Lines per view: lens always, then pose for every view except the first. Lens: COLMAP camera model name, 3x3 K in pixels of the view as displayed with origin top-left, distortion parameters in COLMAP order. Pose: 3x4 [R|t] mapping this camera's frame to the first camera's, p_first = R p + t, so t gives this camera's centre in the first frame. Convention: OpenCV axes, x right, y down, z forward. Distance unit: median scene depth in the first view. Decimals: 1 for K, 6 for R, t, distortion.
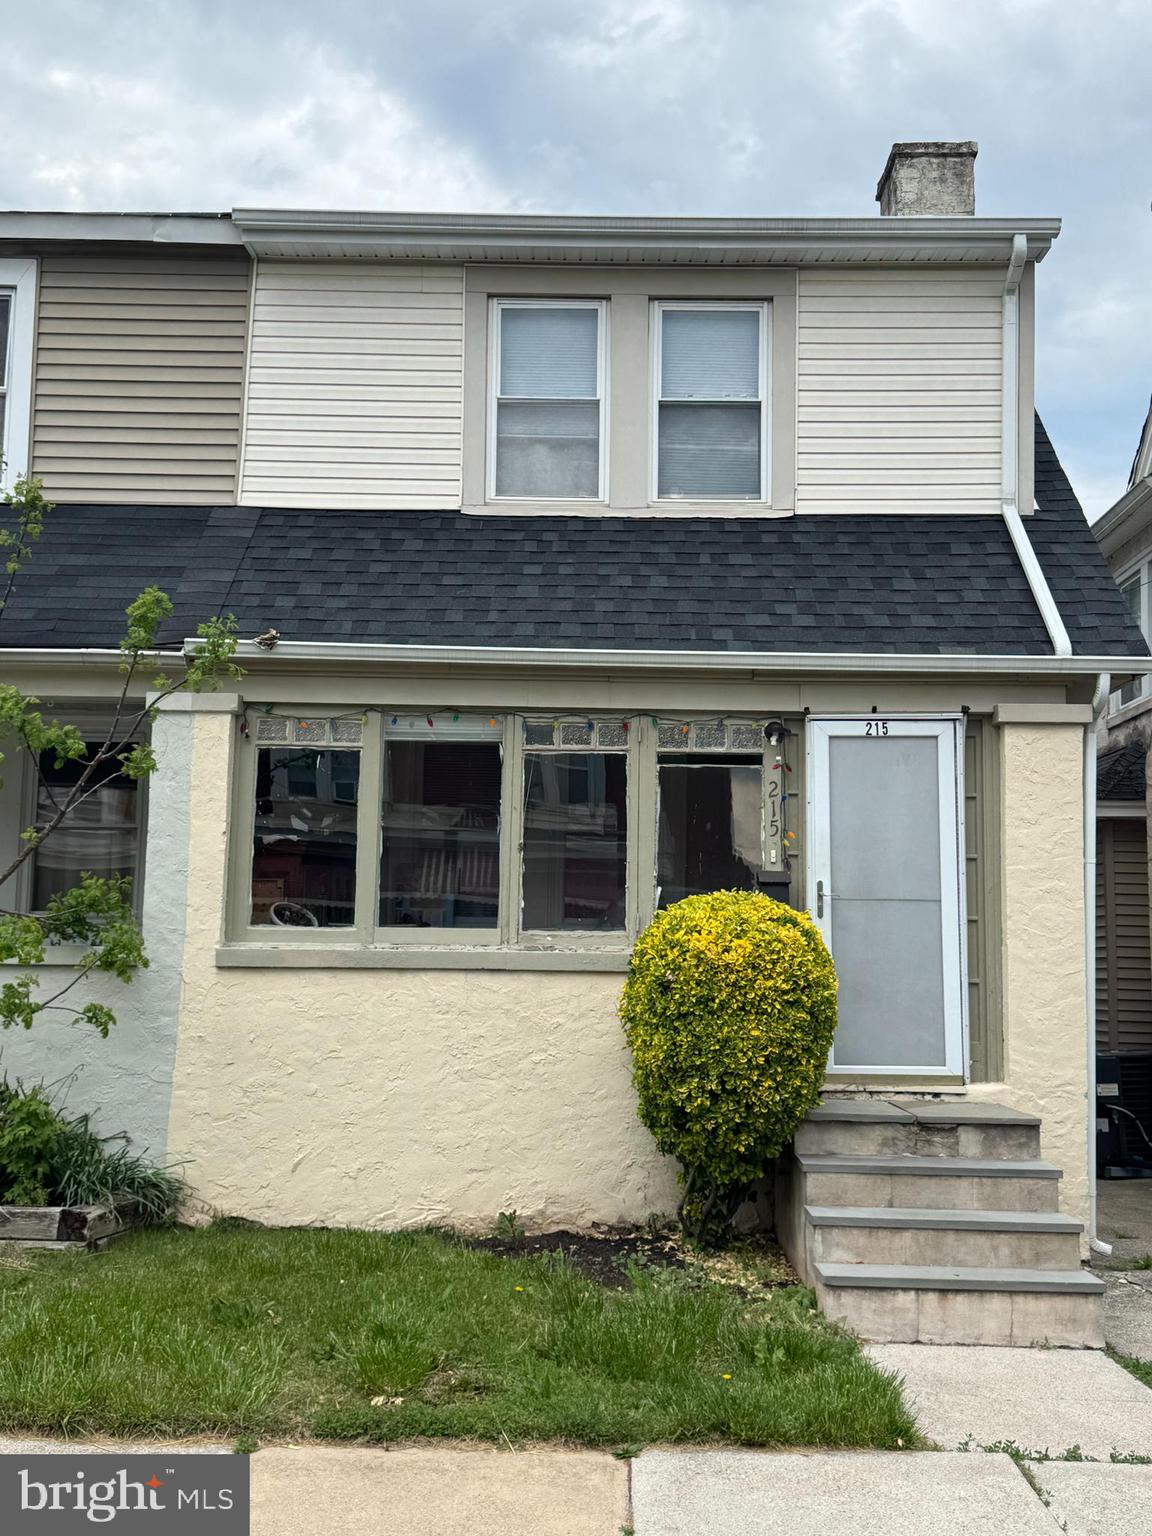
lens RADIAL K [[1579.7, 0, 576.0], [0, 1579.7, 768.0], [0, 0, 1]] dist [0.160228, -0.327293]
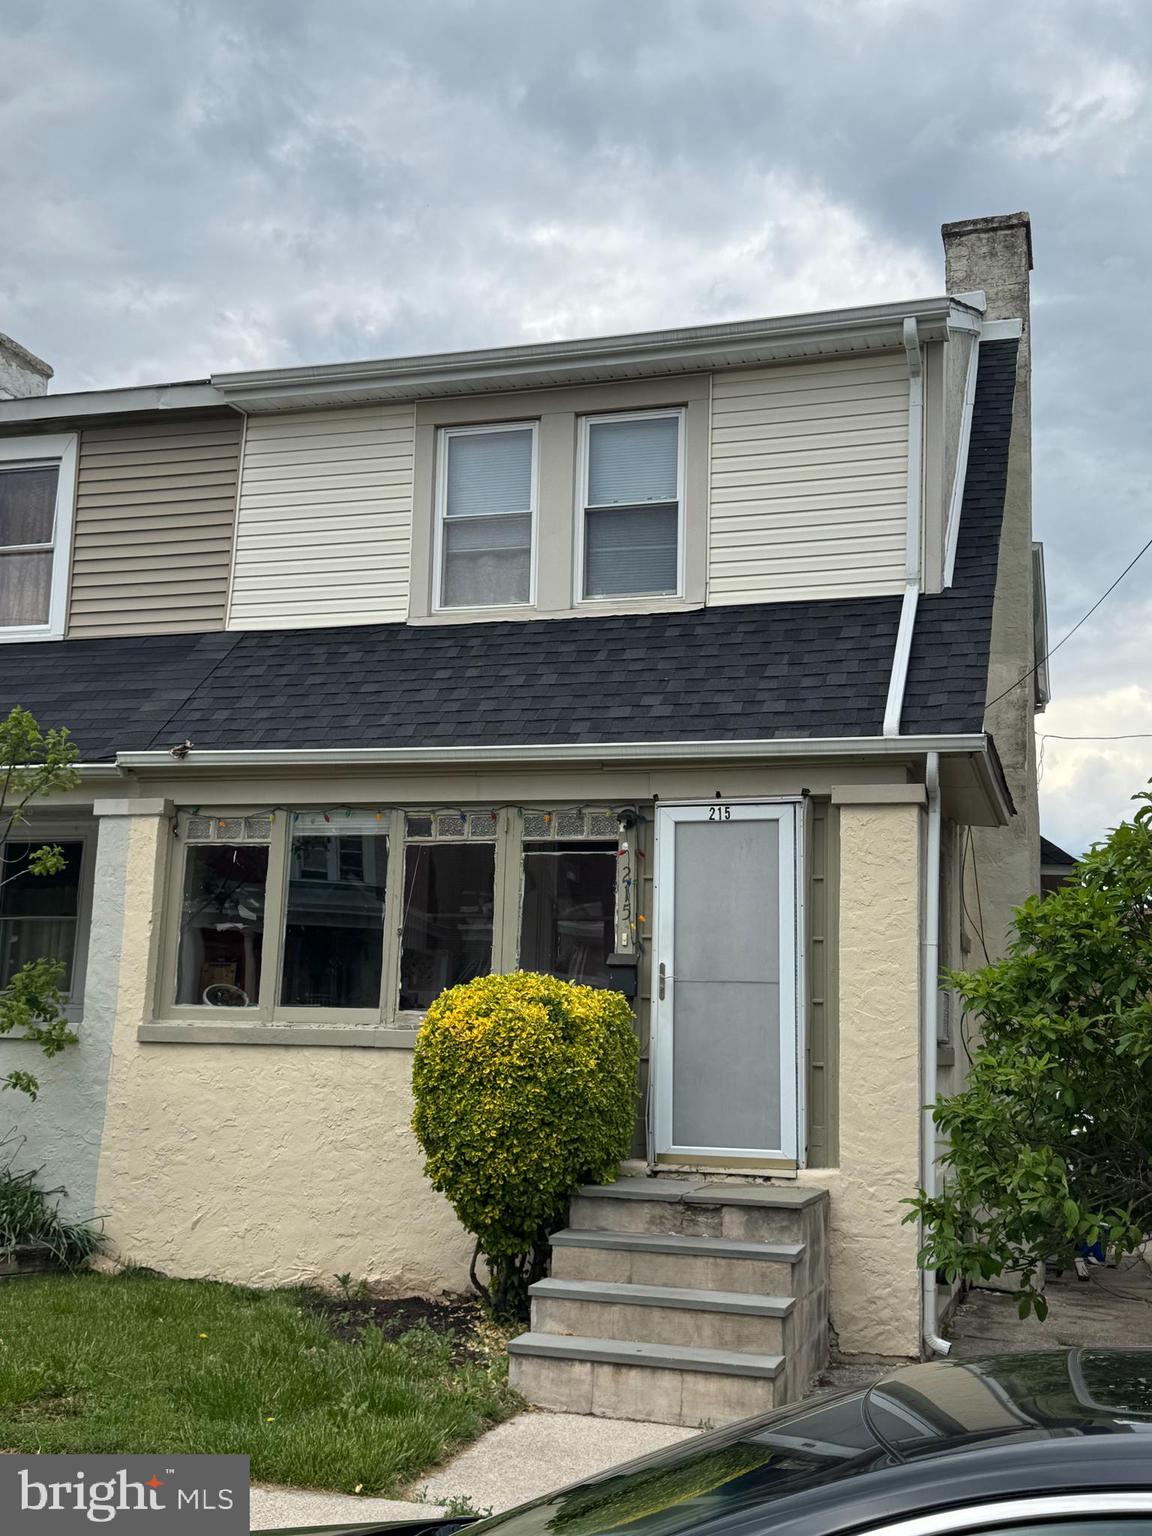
lens RADIAL K [[1579.7, 0, 576.0], [0, 1579.7, 768.0], [0, 0, 1]] dist [0.160228, -0.327293]
pose [[0.958028, -0.035661, -0.284449, 0.392231], [0.019649, 0.998068, -0.058948, 0.004375], [0.286001, 0.050885, 0.956877, -0.004032]]
